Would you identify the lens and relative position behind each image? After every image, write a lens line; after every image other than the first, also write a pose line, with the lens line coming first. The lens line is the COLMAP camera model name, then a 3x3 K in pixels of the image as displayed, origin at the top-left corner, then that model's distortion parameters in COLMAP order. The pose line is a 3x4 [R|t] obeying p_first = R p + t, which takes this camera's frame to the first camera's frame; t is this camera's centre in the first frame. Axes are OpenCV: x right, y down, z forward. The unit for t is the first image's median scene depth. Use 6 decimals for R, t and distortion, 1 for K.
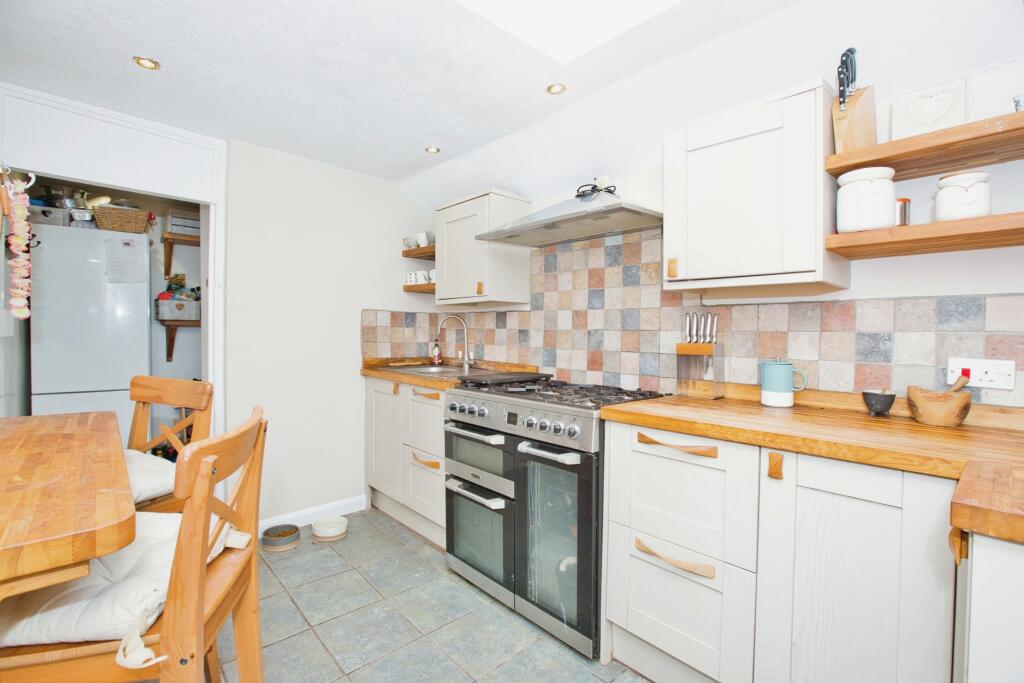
lens RADIAL K [[479.9, 0, 522.9], [0, 479.9, 342.5], [0, 0, 1]] dist [-0.006548, 0.002737]
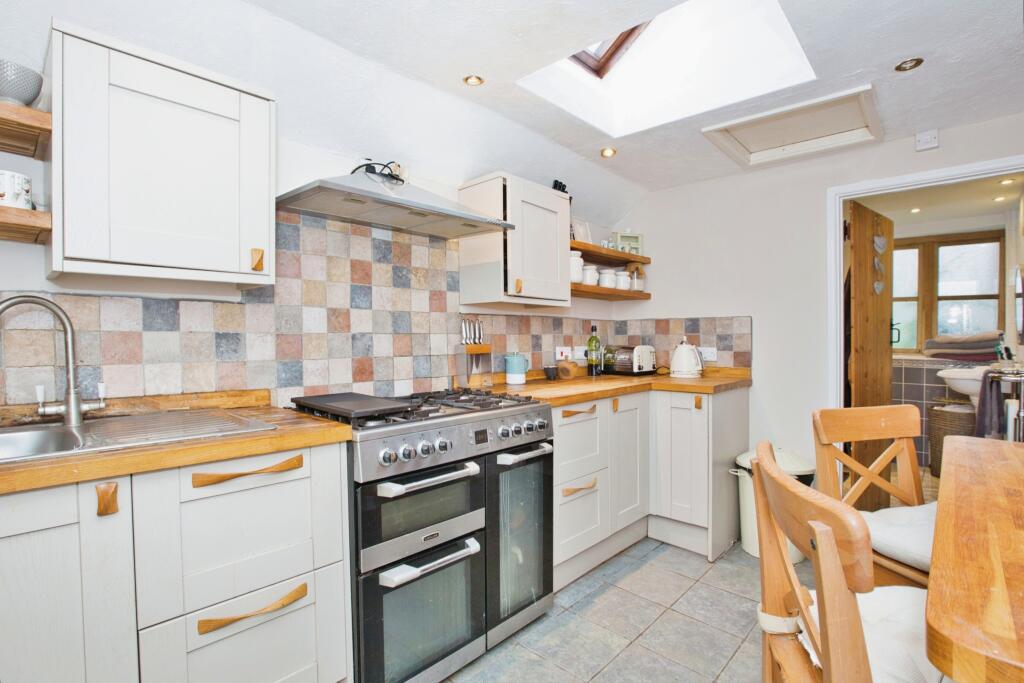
lens RADIAL K [[479.9, 0, 522.6], [0, 479.9, 338.9], [0, 0, 1]] dist [-0.006548, 0.002737]
pose [[-0.070601, -0.018221, 0.997338, -0.727567], [0.019551, 0.999616, 0.019647, -0.028333], [-0.997313, 0.020886, -0.070217, 0.799303]]
